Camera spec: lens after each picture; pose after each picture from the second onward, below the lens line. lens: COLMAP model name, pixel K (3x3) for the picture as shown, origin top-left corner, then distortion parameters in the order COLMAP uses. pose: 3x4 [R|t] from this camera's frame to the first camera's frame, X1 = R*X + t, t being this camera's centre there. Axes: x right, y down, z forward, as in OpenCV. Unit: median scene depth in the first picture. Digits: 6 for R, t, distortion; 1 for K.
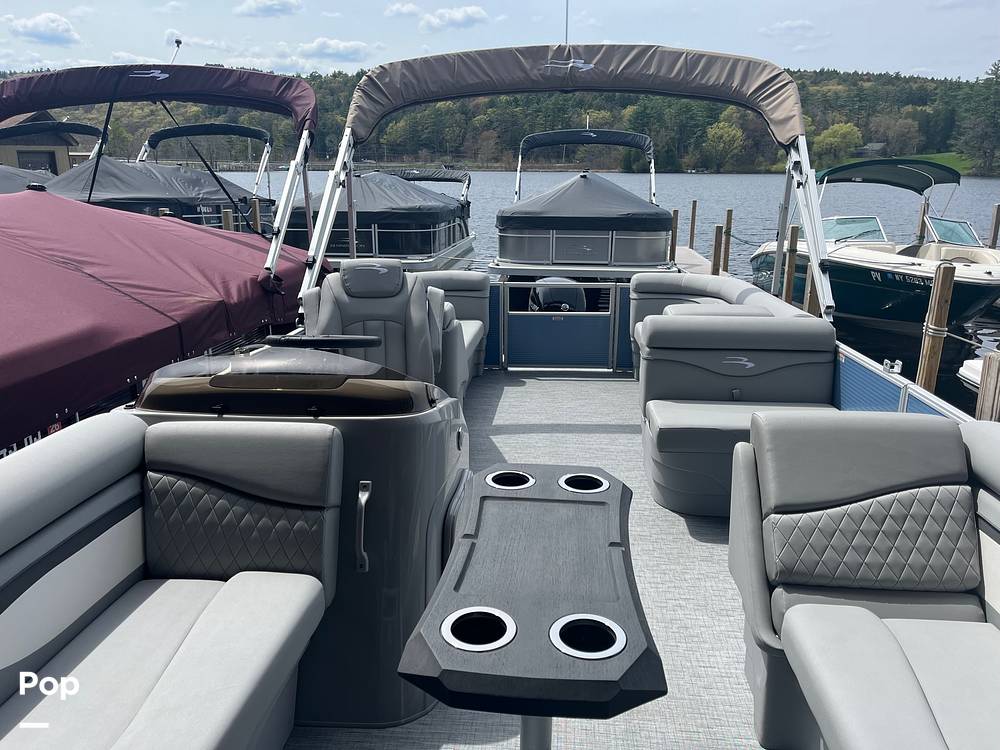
lens RADIAL K [[745.7, 0, 499.4], [0, 745.7, 387.0], [0, 0, 1]] dist [0.067383, -0.102665]
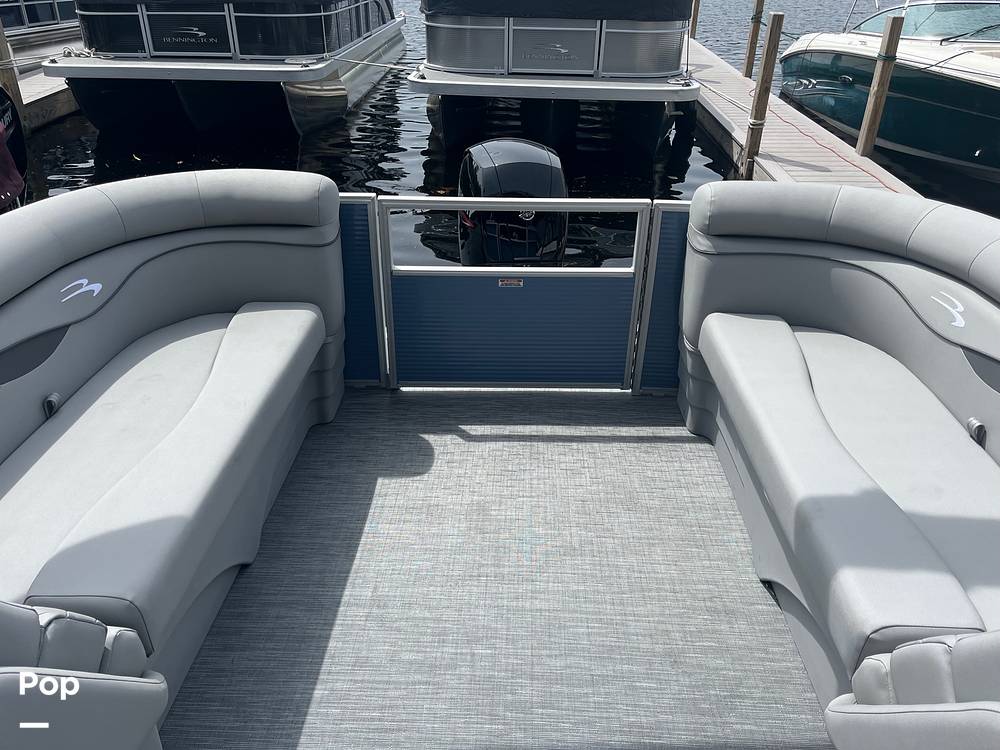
lens RADIAL K [[739.5, 0, 499.9], [0, 739.5, 362.6], [0, 0, 1]] dist [0.085938, -0.101567]
pose [[0.998638, -0.016776, 0.049409, 0.051773], [0.004366, 0.970450, 0.241265, -0.149383], [-0.051996, -0.240720, 0.969201, 0.588524]]
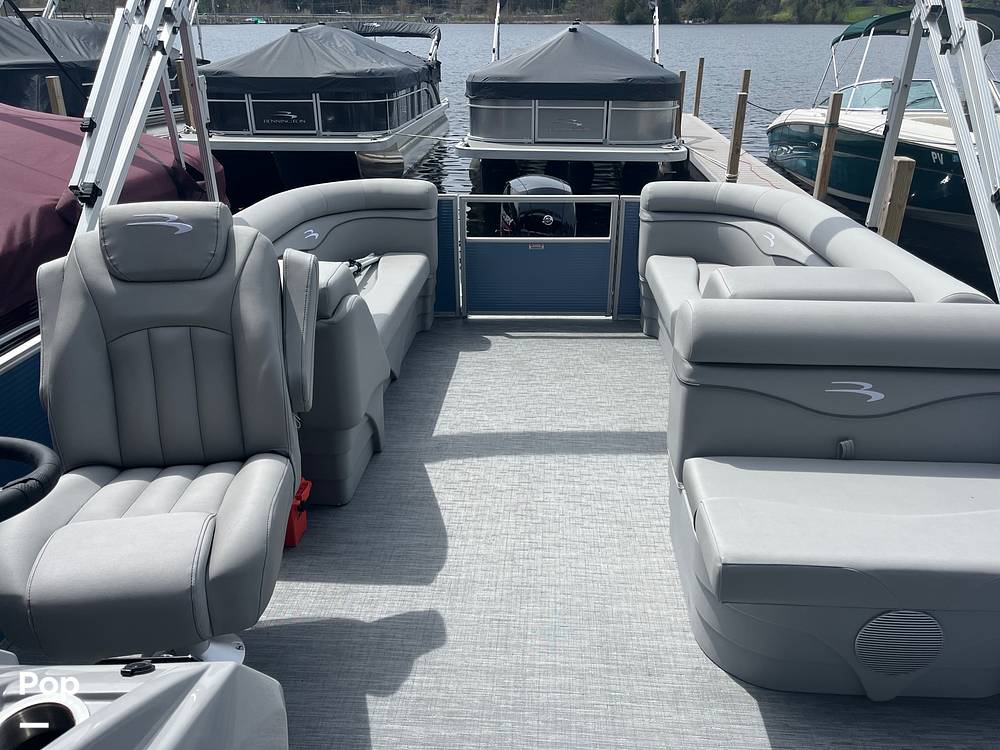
lens RADIAL K [[739.5, 0, 499.9], [0, 739.5, 362.6], [0, 0, 1]] dist [0.085938, -0.101567]
pose [[0.999802, -0.013564, 0.014589, 0.033203], [0.011316, 0.989450, 0.144431, -0.085370], [-0.016394, -0.144237, 0.989407, 0.296521]]
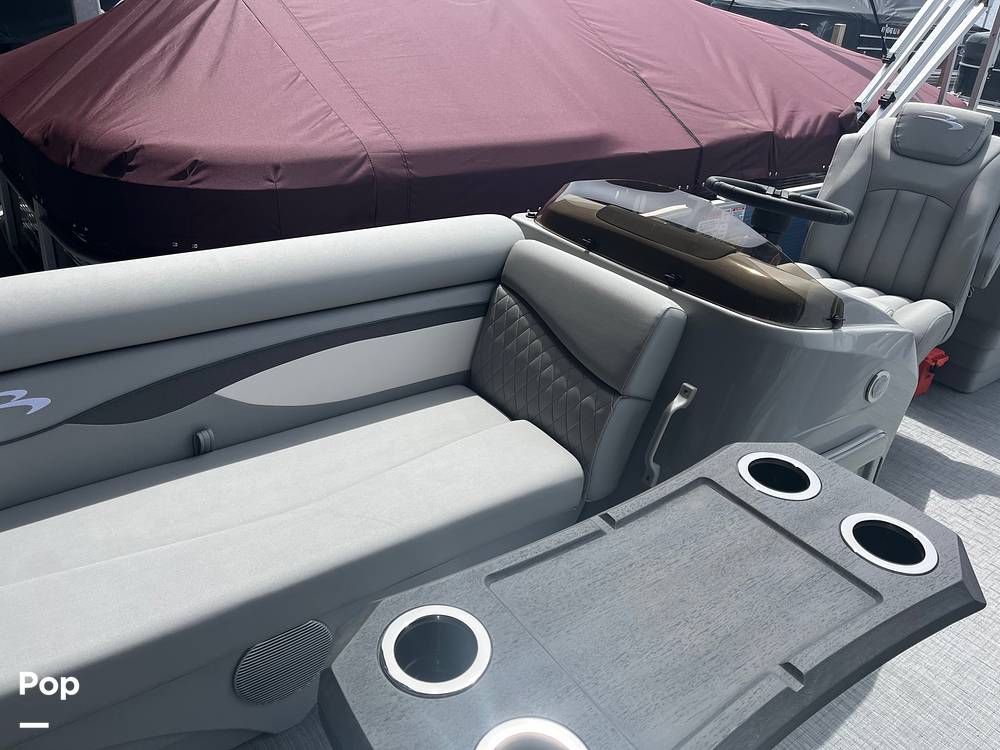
lens RADIAL K [[739.5, 0, 499.9], [0, 739.5, 362.6], [0, 0, 1]] dist [0.085938, -0.101567]
pose [[0.652848, 0.384895, -0.652415, 0.070551], [-0.260270, 0.922829, 0.283984, -0.024212], [0.711371, -0.015595, 0.702644, 0.117763]]
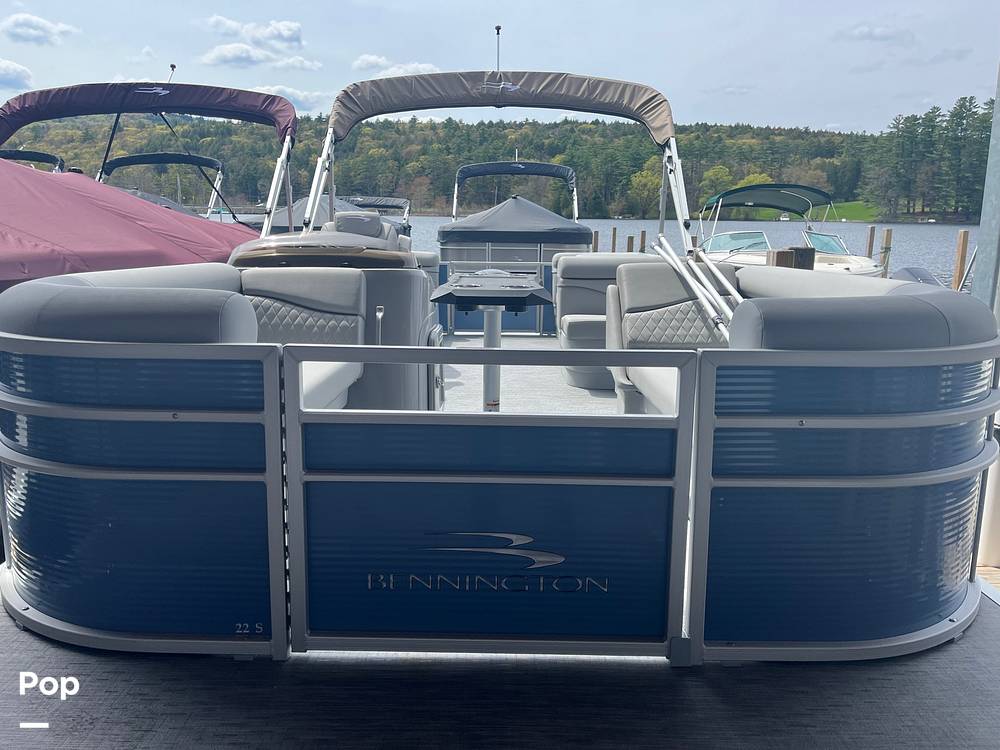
lens RADIAL K [[758.6, 0, 500.0], [0, 758.6, 375.0], [0, 0, 1]] dist [0.069512, -0.109011]
pose [[0.996132, -0.011959, 0.087049, -0.025355], [0.018785, 0.996775, -0.078020, 0.148827], [-0.085835, 0.079354, 0.993144, -0.235408]]
